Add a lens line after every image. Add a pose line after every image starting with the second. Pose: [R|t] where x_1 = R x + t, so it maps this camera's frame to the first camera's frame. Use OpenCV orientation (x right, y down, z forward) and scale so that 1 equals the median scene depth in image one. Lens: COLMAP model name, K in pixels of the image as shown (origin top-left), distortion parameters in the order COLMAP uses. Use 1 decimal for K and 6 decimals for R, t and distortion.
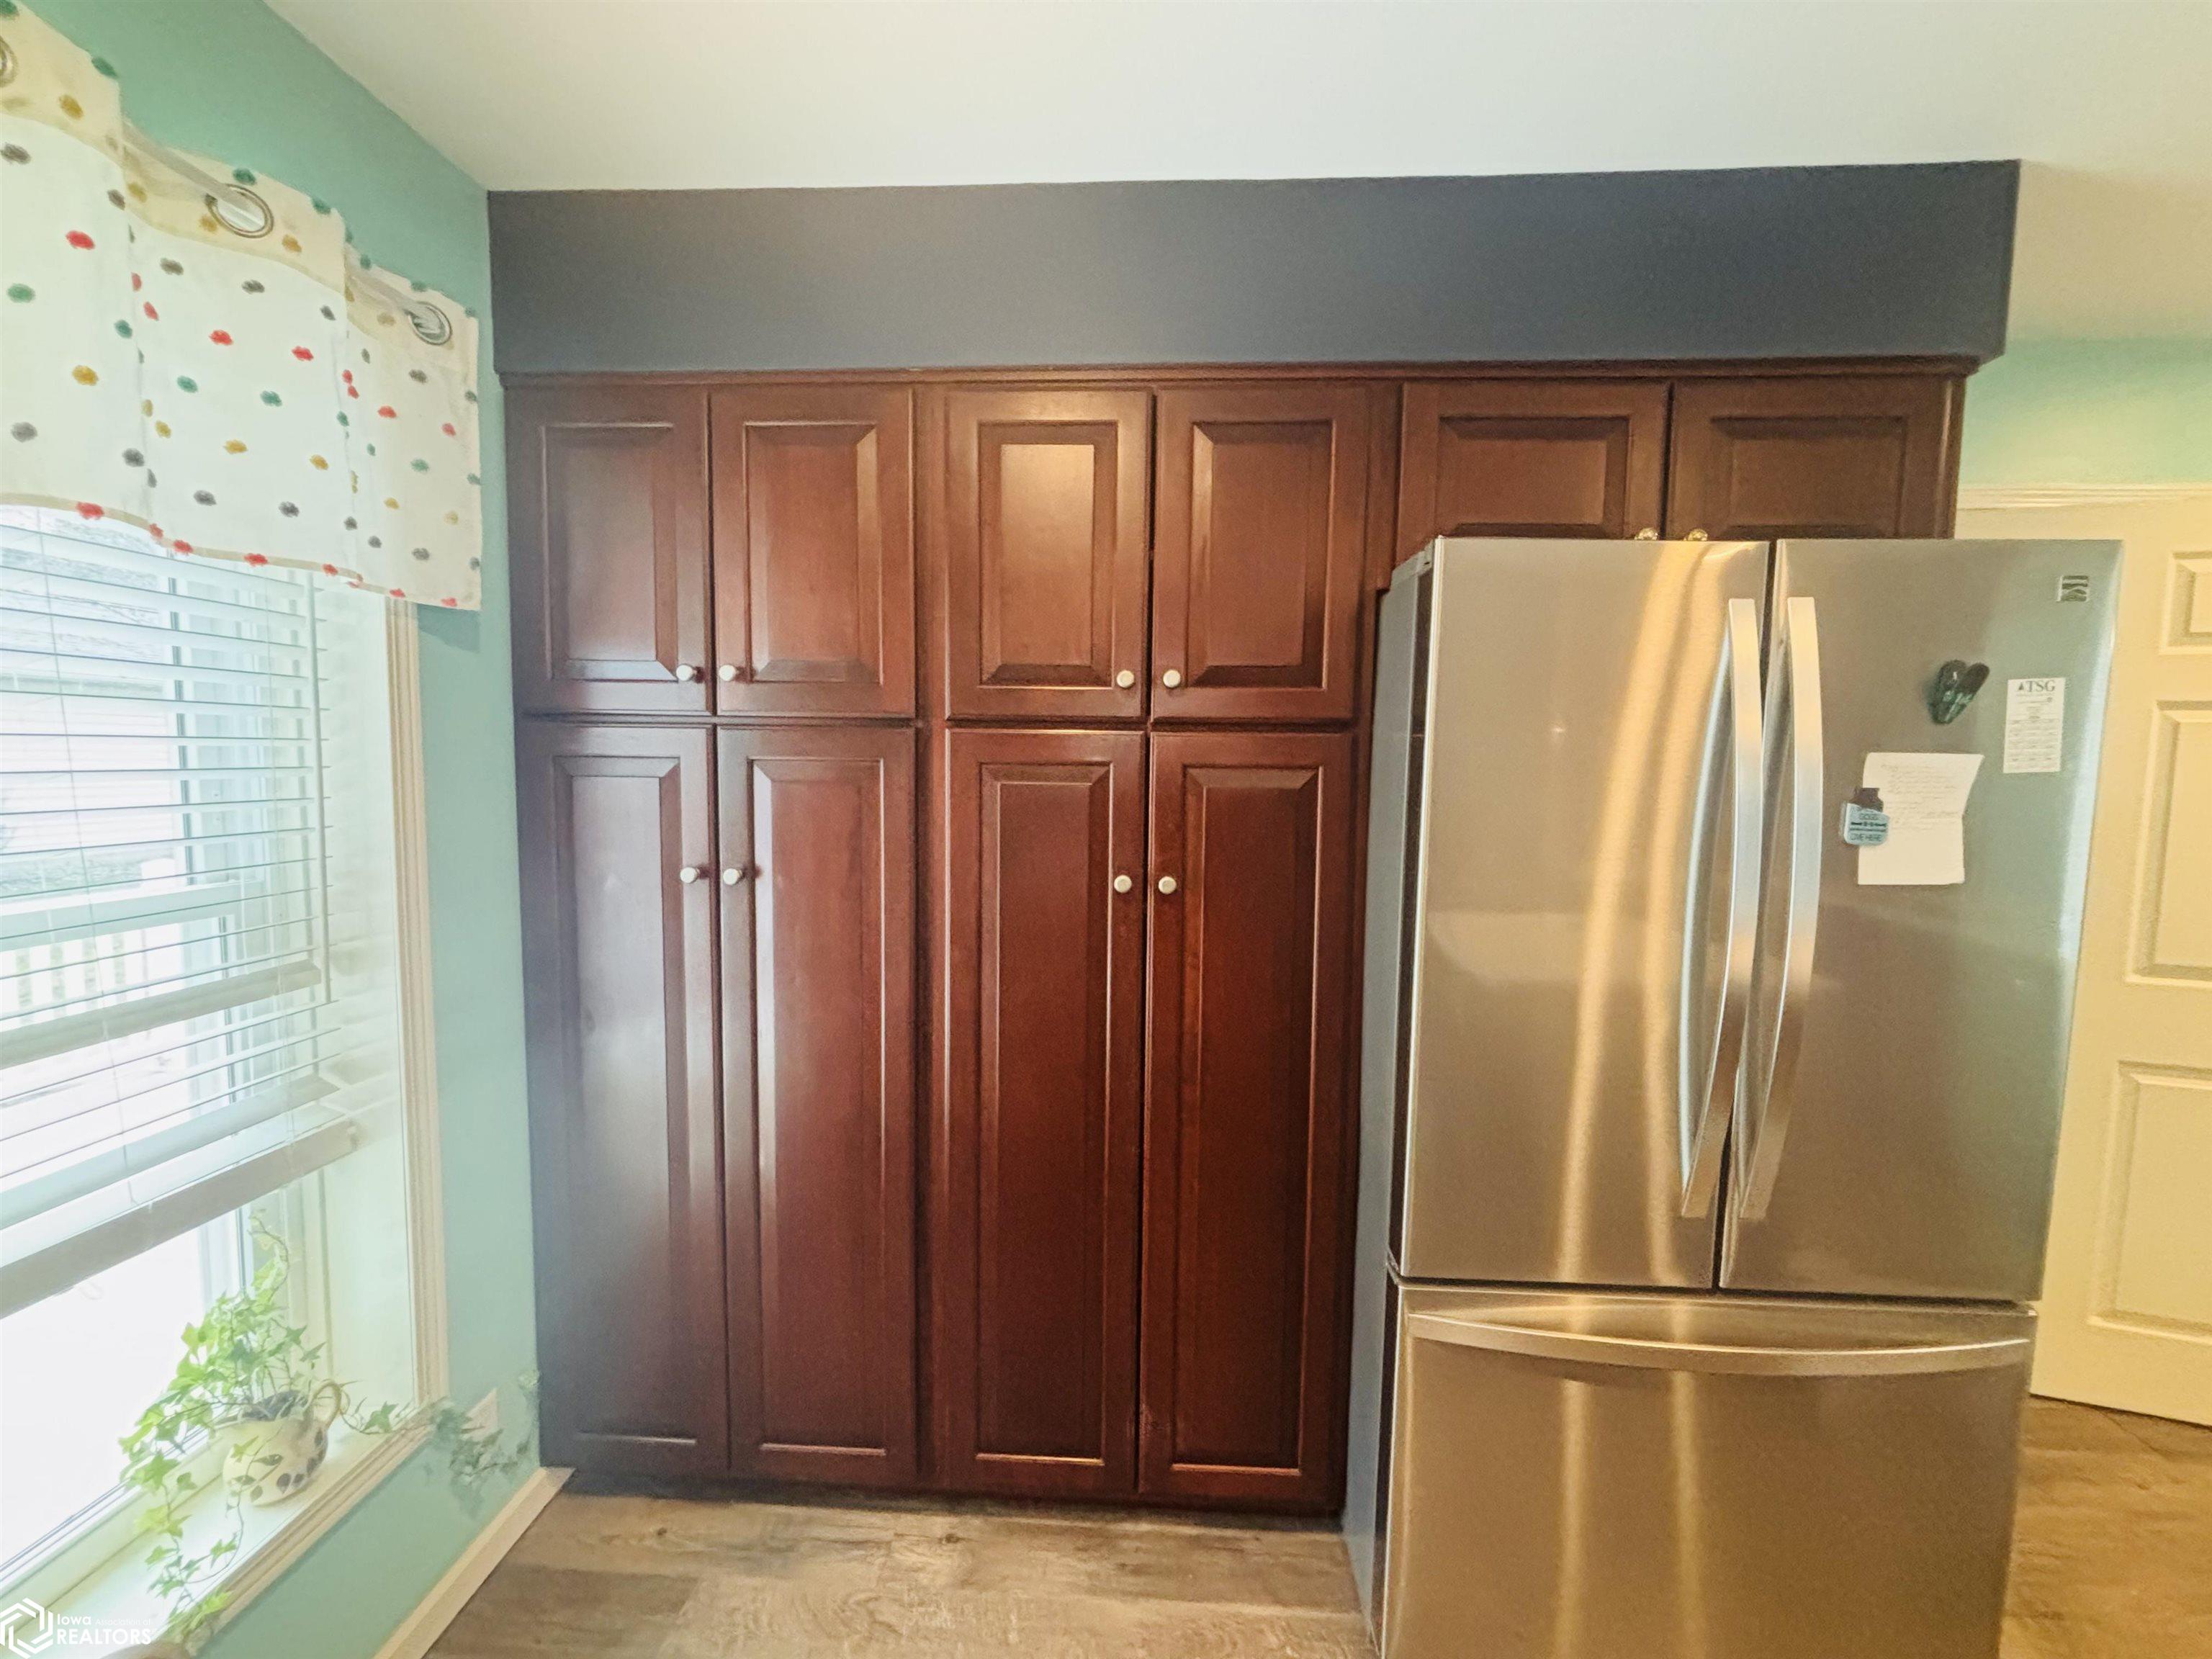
lens RADIAL K [[889.6, 0, 1106.0], [0, 889.6, 829.5], [0, 0, 1]] dist [0.001387, -0.000511]
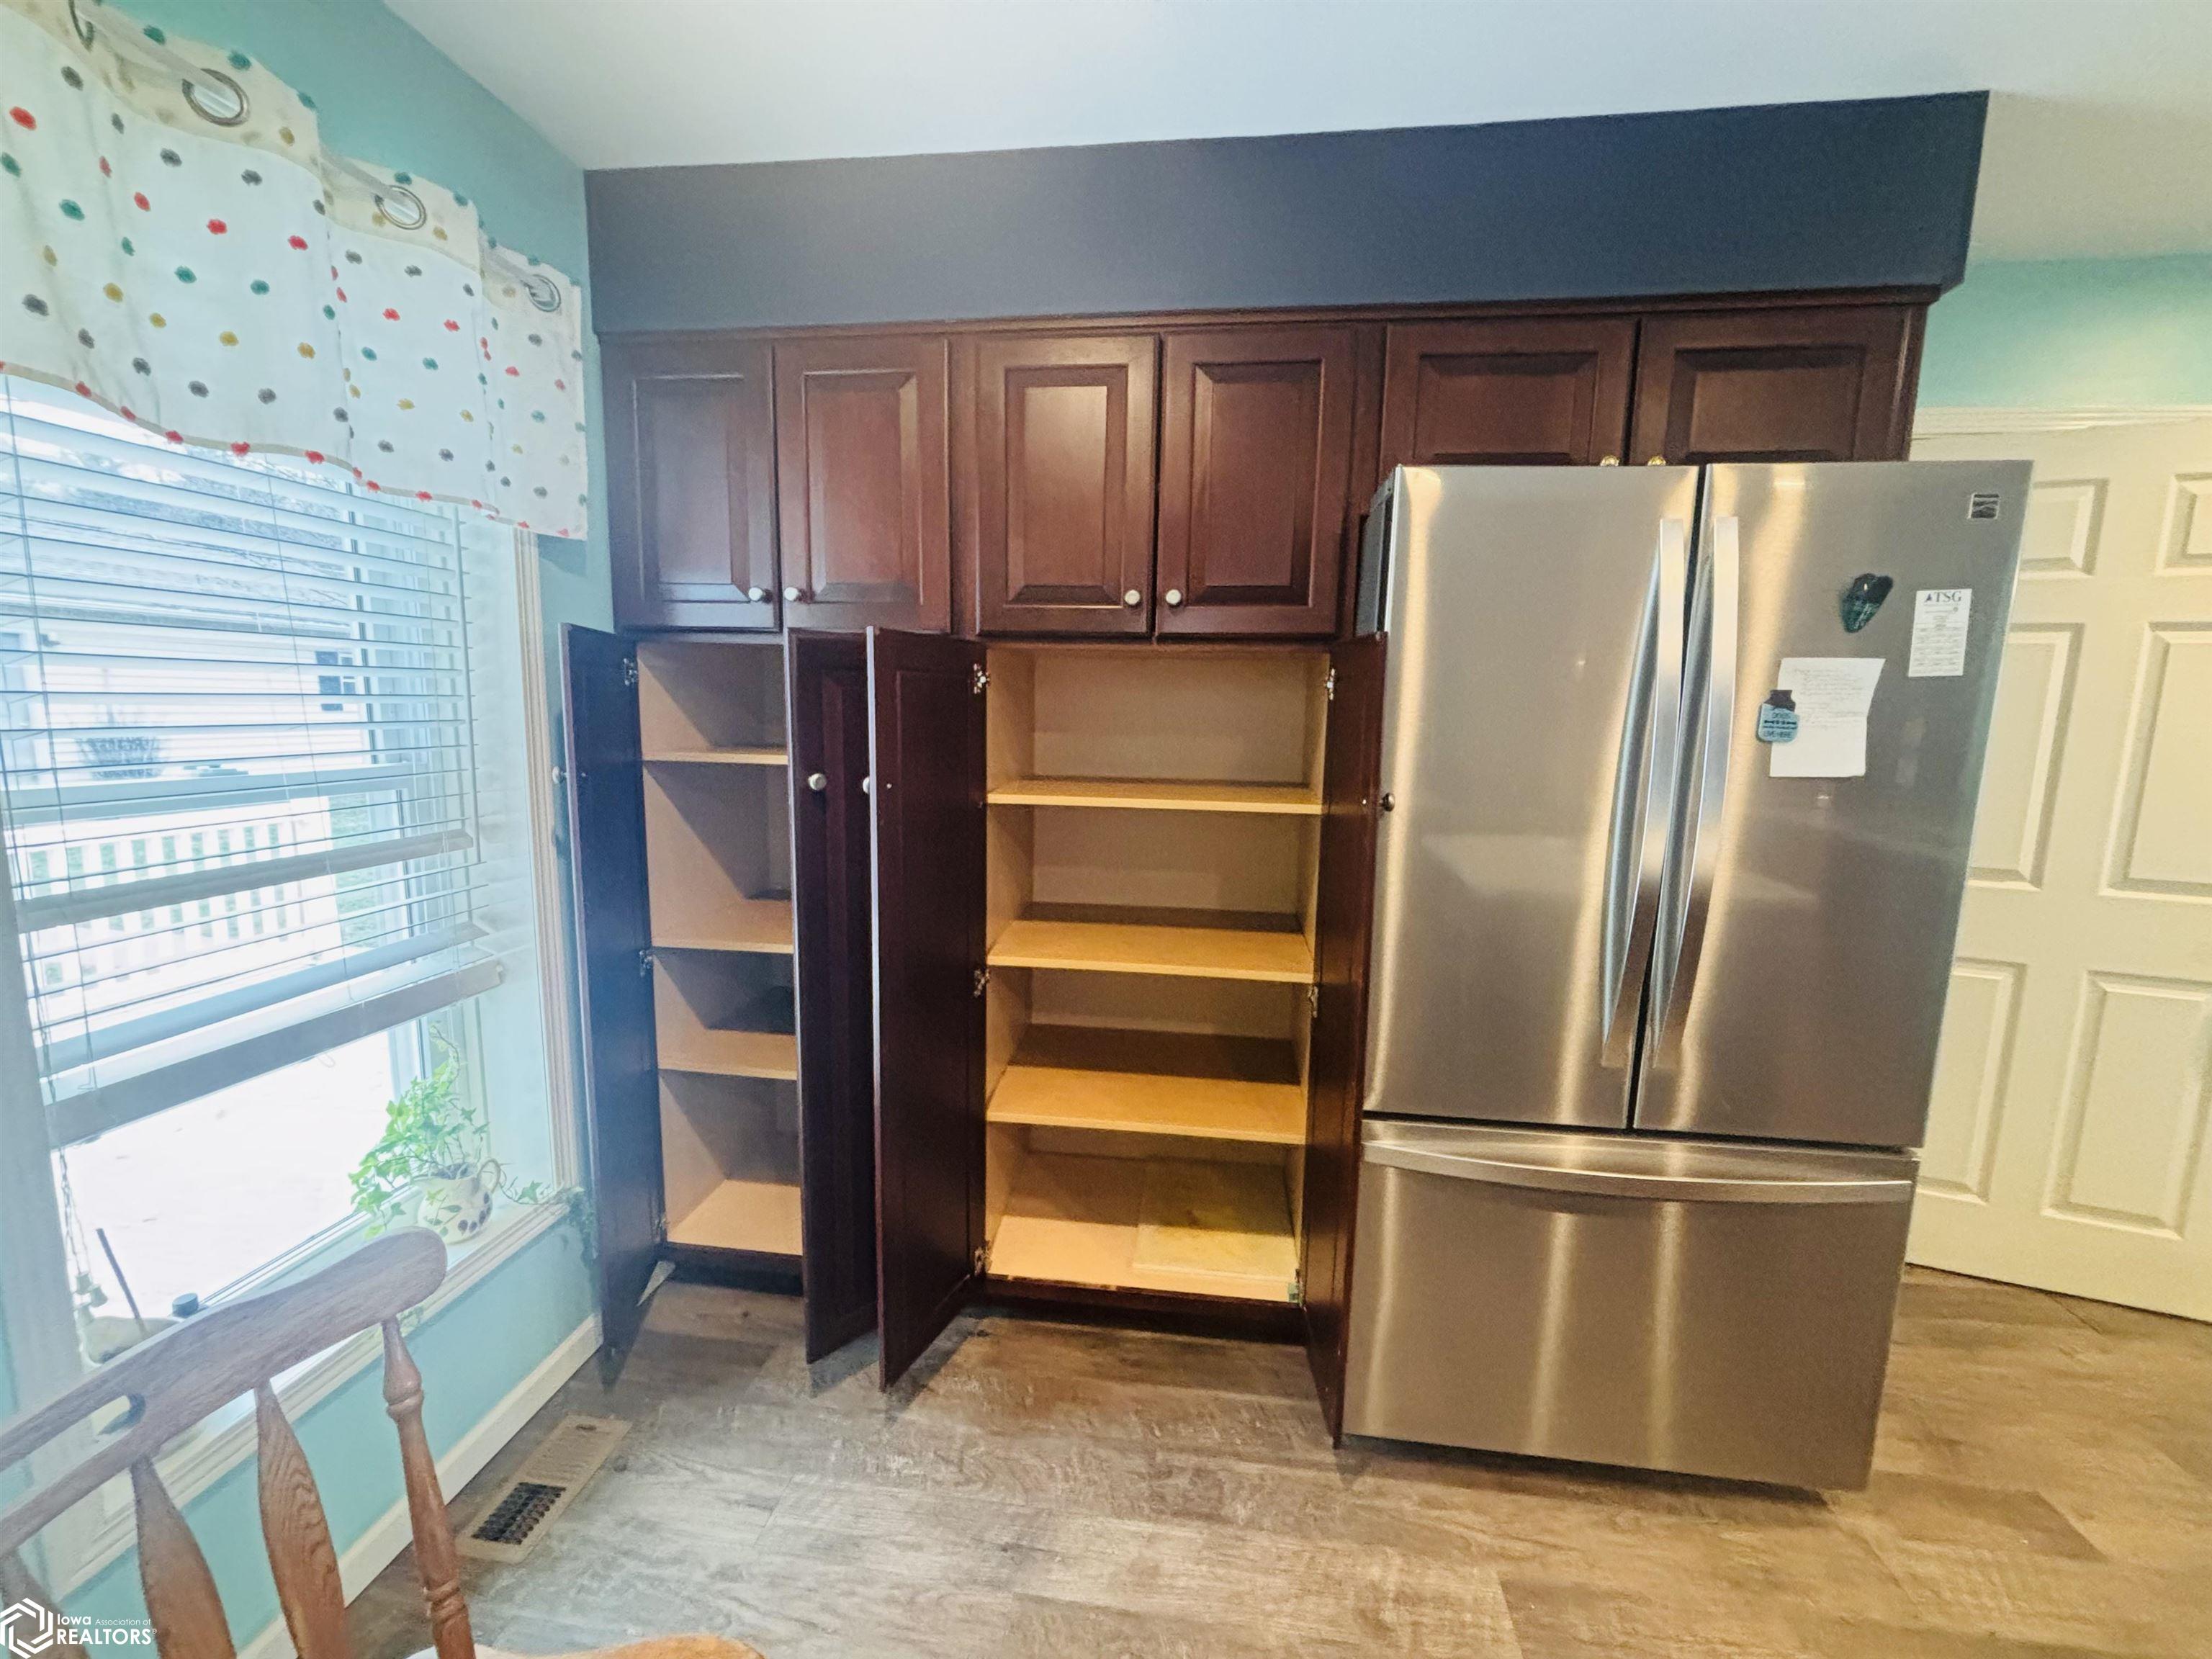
lens RADIAL K [[889.3, 0, 1106.0], [0, 889.3, 829.5], [0, 0, 1]] dist [-0.000570, 0.000288]
pose [[0.997578, 0.014753, -0.067973, 0.077156], [-0.010631, 0.998105, 0.060602, 0.062856], [0.068738, -0.059733, 0.995845, -0.164914]]
